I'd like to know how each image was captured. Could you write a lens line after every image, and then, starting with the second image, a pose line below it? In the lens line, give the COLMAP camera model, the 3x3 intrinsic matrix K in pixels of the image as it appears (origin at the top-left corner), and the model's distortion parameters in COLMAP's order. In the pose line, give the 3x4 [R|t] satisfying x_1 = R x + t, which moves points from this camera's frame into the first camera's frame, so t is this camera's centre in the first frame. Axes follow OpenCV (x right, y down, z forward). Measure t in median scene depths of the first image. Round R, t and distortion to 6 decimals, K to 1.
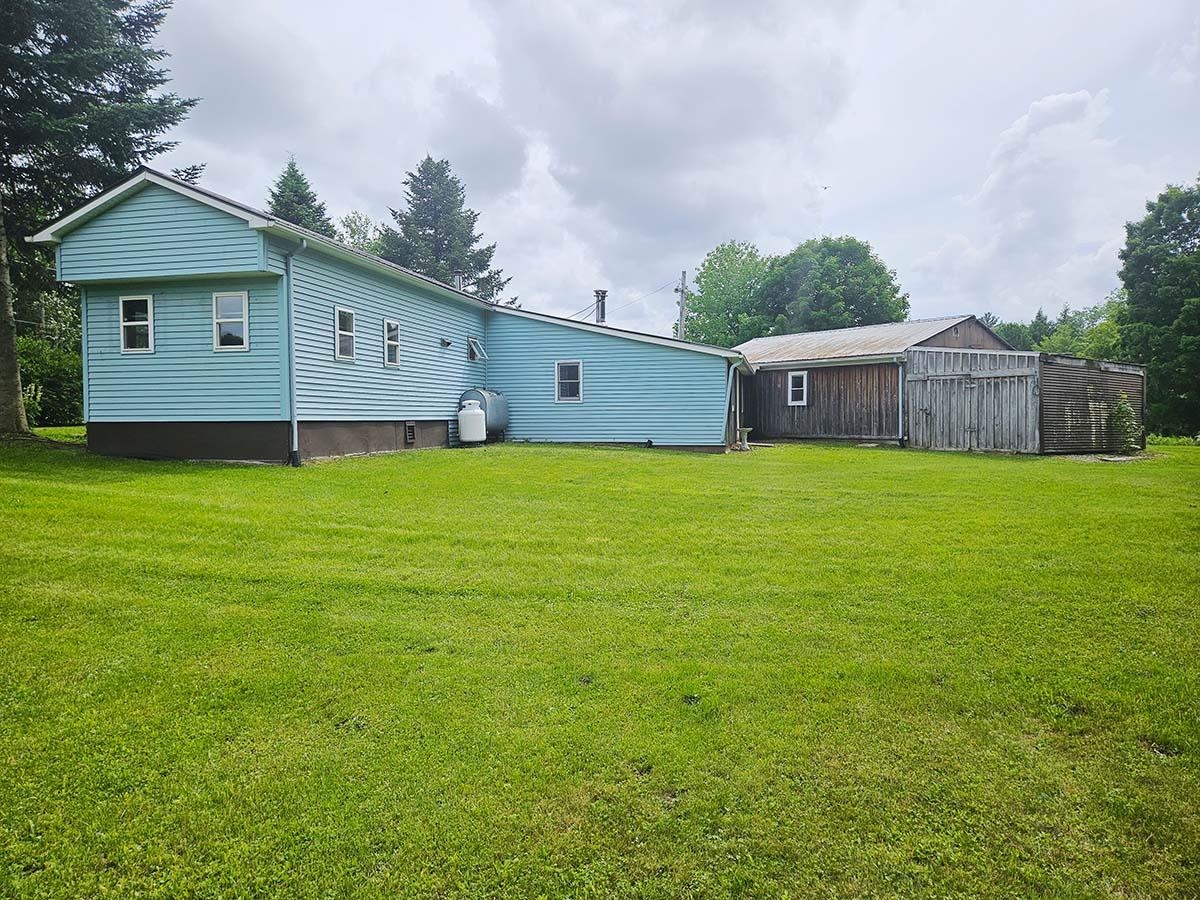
lens RADIAL K [[806.4, 0, 603.1], [0, 806.4, 450.5], [0, 0, 1]] dist [0.031829, -0.036652]
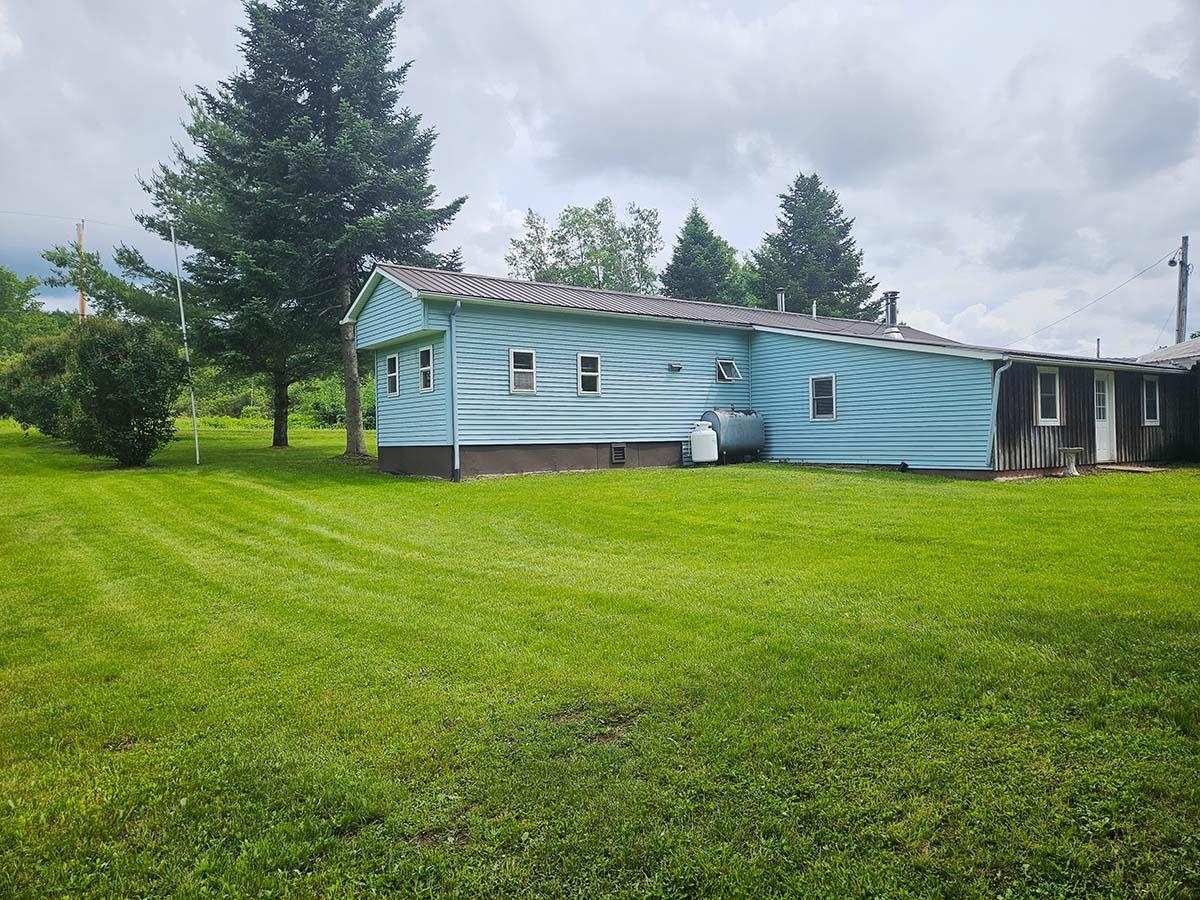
lens RADIAL K [[806.4, 0, 599.3], [0, 806.4, 452.1], [0, 0, 1]] dist [0.031829, -0.036652]
pose [[0.738189, 0.004358, -0.674580, 0.430828], [-0.014425, 0.999852, -0.009327, -0.012155], [0.674440, 0.016616, 0.738143, 0.157833]]
